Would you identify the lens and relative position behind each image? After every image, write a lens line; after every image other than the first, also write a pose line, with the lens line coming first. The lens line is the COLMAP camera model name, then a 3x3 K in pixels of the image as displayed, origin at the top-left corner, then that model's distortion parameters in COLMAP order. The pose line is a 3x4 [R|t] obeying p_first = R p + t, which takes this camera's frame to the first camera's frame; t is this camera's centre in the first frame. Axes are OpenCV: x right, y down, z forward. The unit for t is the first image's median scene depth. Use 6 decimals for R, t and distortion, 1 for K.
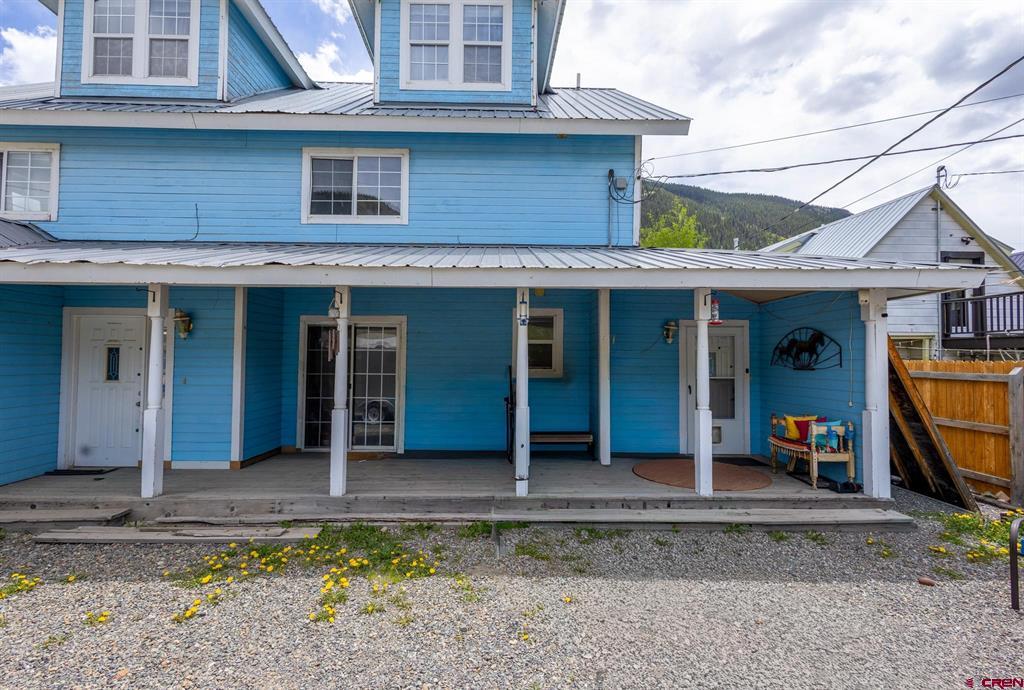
lens RADIAL K [[555.3, 0, 508.7], [0, 555.3, 339.0], [0, 0, 1]] dist [0.001494, -0.000456]
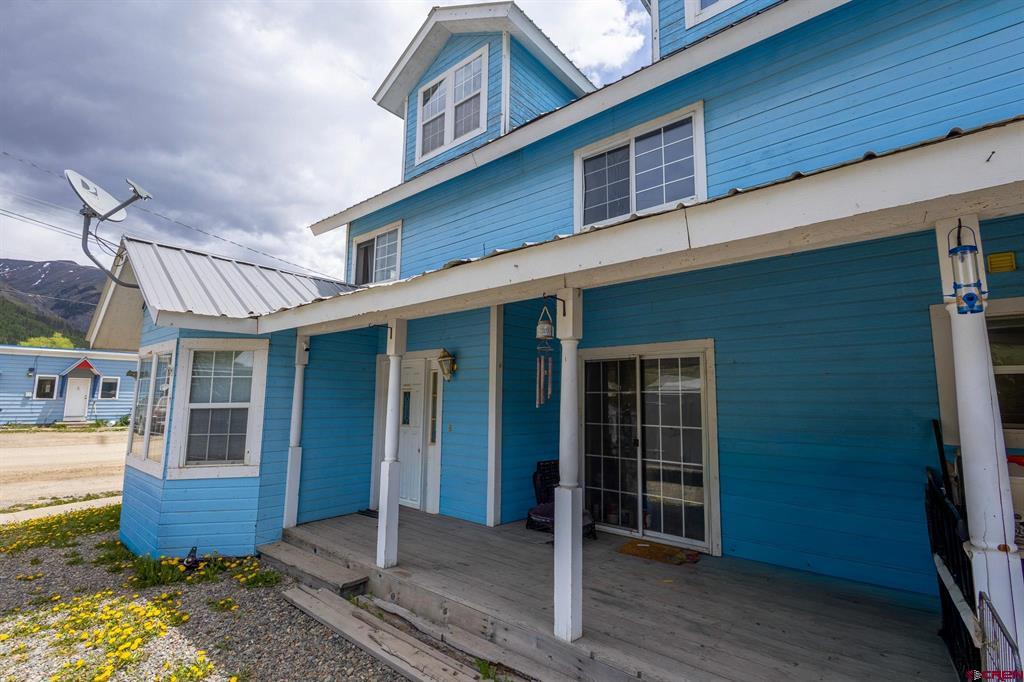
lens RADIAL K [[467.8, 0, 510.0], [0, 467.8, 339.7], [0, 0, 1]] dist [0.002842, -0.000872]
pose [[0.744985, -0.085530, -0.661575, 0.002867], [0.020146, 0.994179, -0.105843, 0.013284], [0.666776, 0.065523, 0.742372, 0.427262]]
